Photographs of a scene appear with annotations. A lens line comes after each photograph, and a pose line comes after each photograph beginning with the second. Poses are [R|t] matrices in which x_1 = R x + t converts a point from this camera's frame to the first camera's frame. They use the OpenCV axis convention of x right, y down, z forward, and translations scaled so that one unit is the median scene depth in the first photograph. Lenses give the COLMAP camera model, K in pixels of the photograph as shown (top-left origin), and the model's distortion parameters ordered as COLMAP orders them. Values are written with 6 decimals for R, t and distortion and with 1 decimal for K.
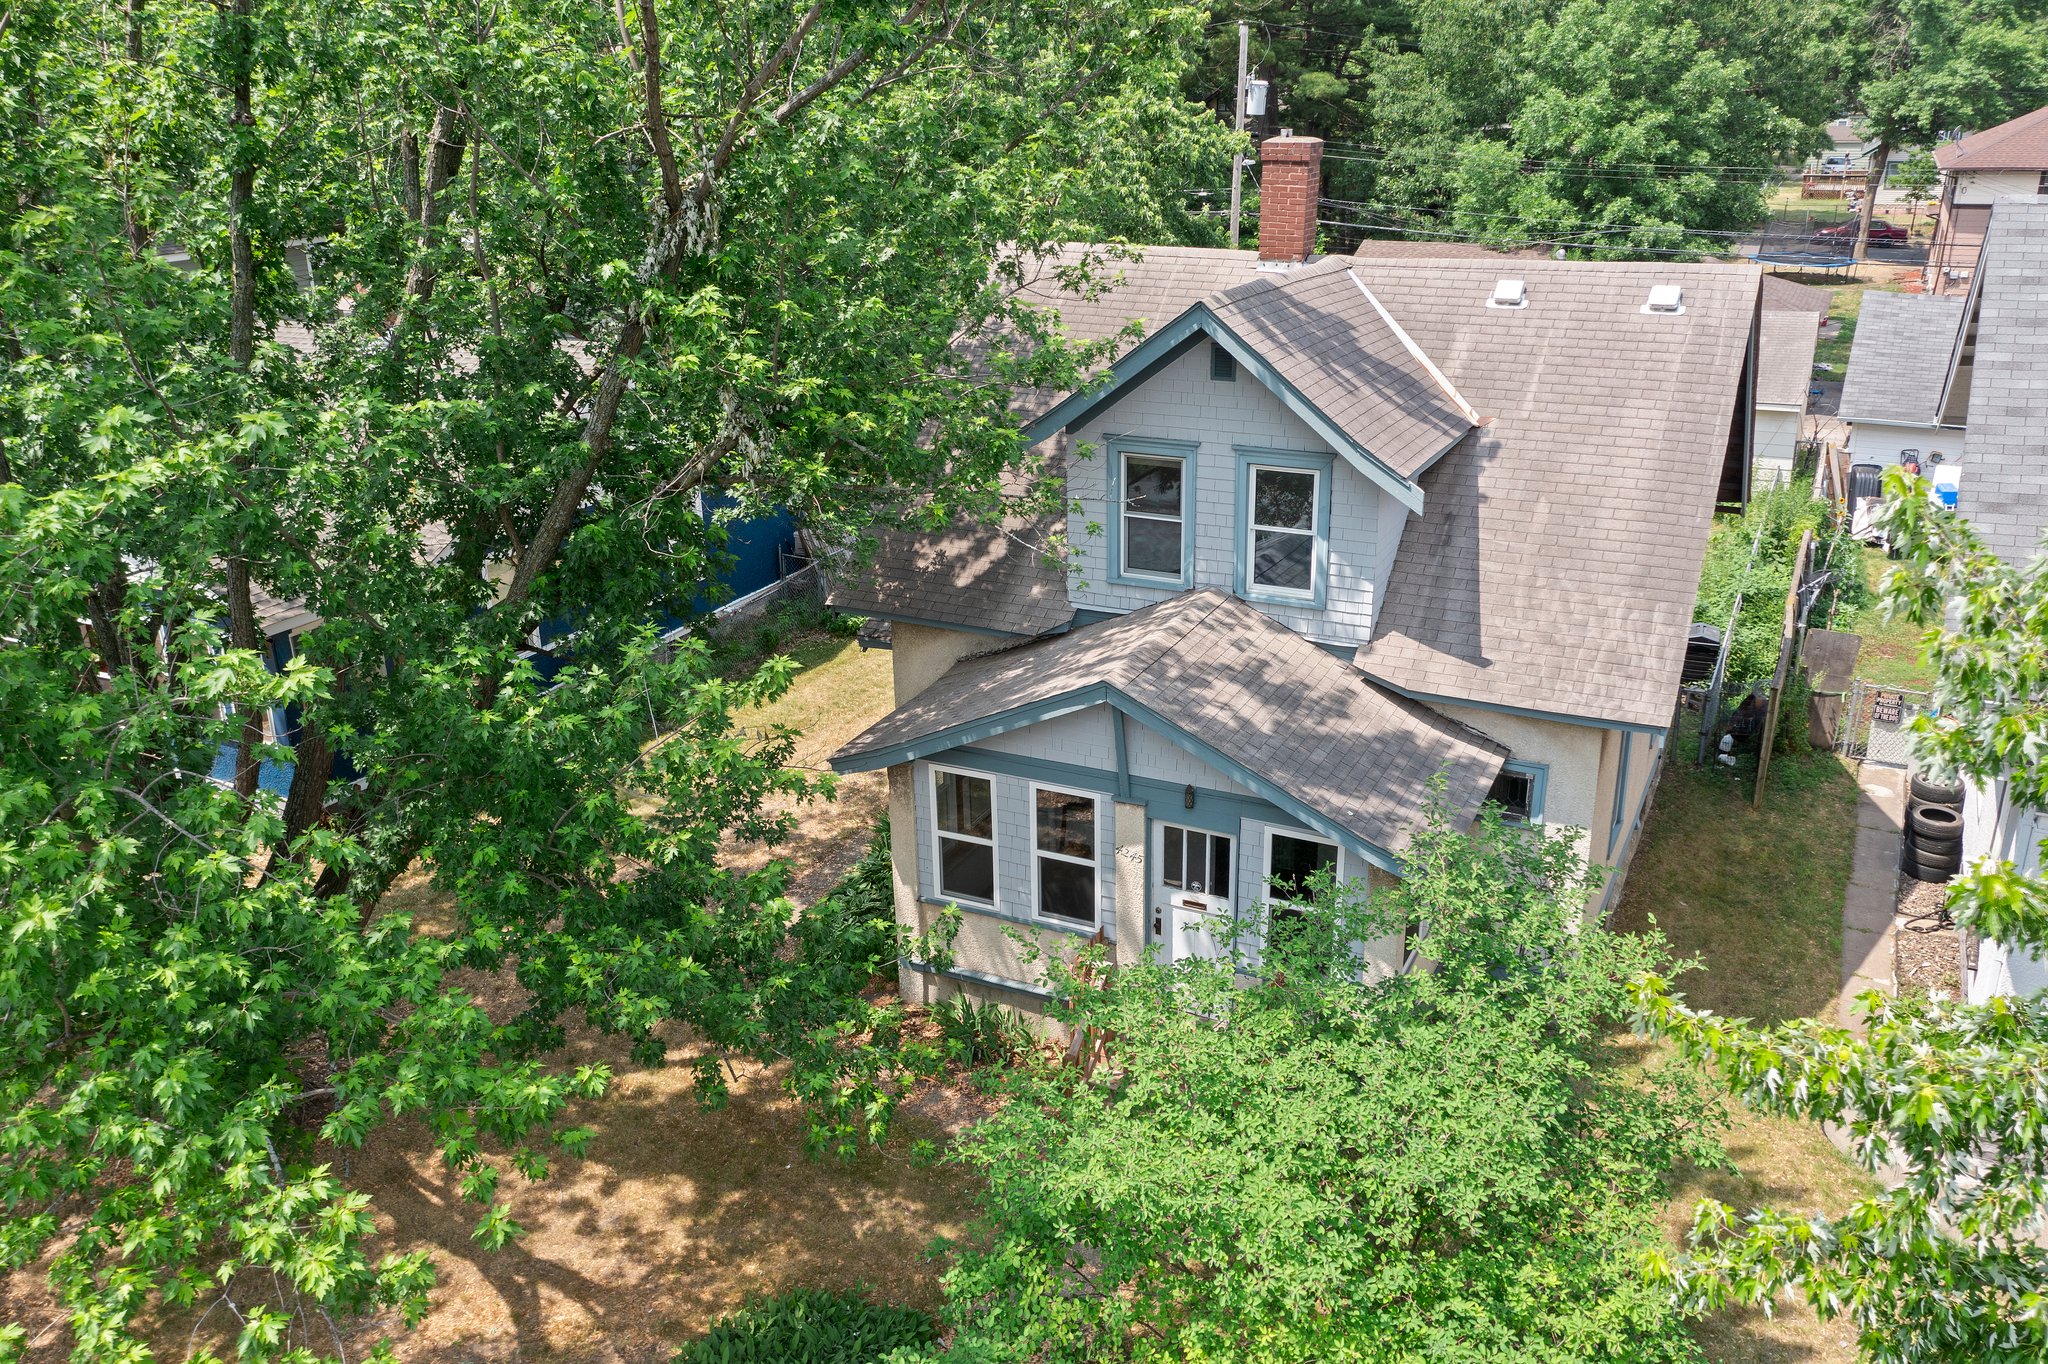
lens RADIAL K [[1632.8, 0, 1024.0], [0, 1632.8, 682.0], [0, 0, 1]] dist [0.002821, -0.006596]
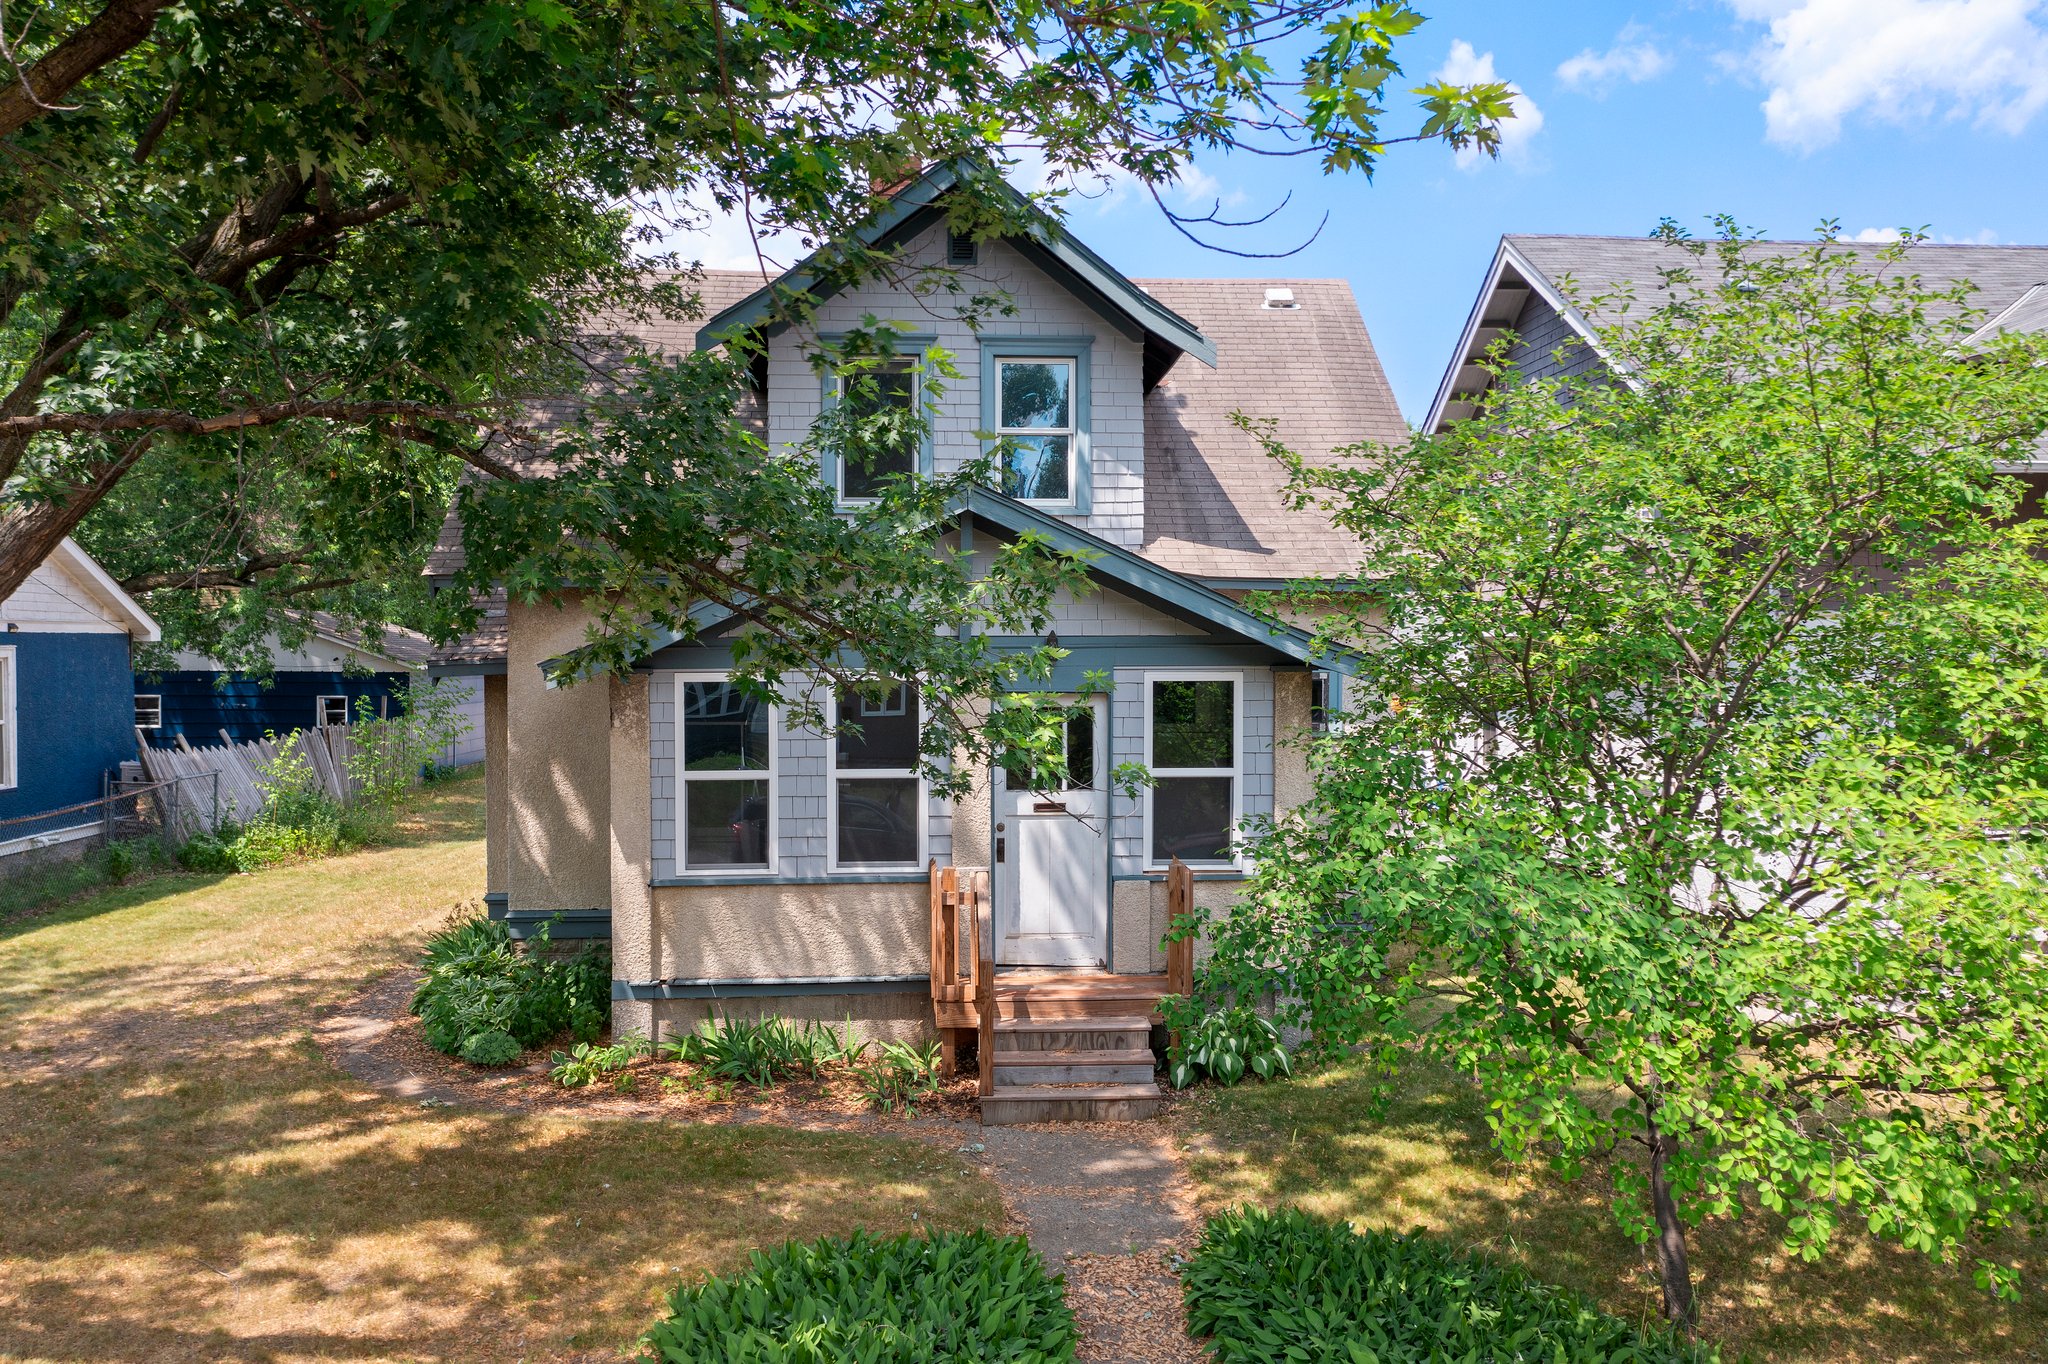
lens RADIAL K [[1677.0, 0, 1024.0], [0, 1677.0, 682.0], [0, 0, 1]] dist [-0.010827, -0.005512]
pose [[0.860338, 0.011034, 0.509604, -0.312616], [0.166829, 0.938606, -0.301971, 0.312487], [-0.481649, 0.344814, 0.805678, 0.313785]]
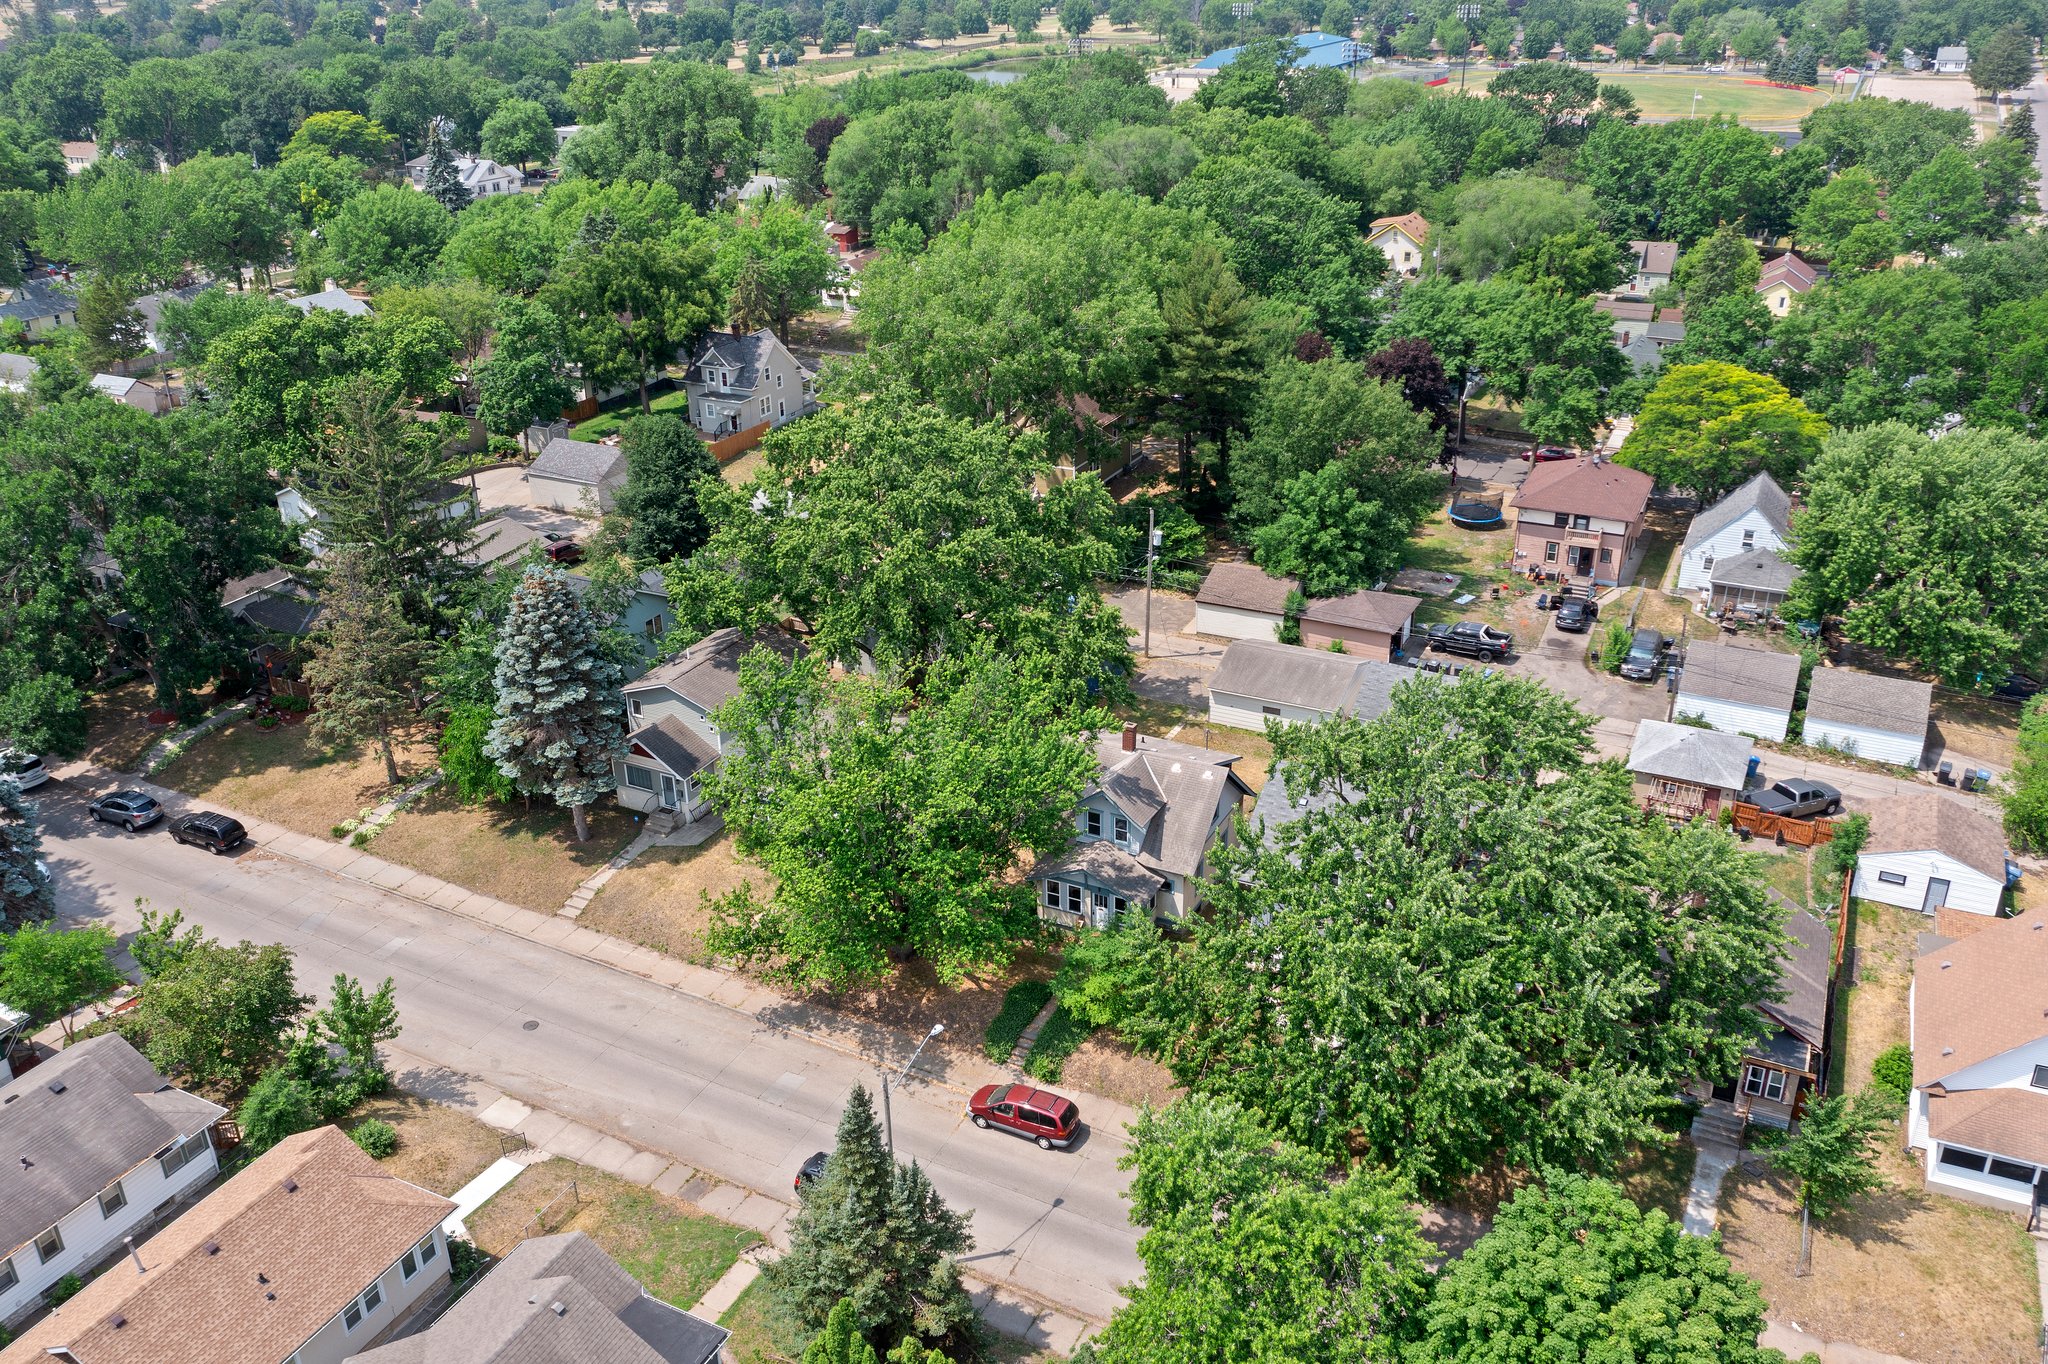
lens RADIAL K [[1632.8, 0, 1024.0], [0, 1632.8, 682.0], [0, 0, 1]] dist [0.002821, -0.006596]
pose [[0.999977, 0.006772, 0.000605, -0.129833], [-0.006797, 0.997554, 0.069572, -0.860352], [-0.000132, -0.069575, 0.997577, -3.738865]]
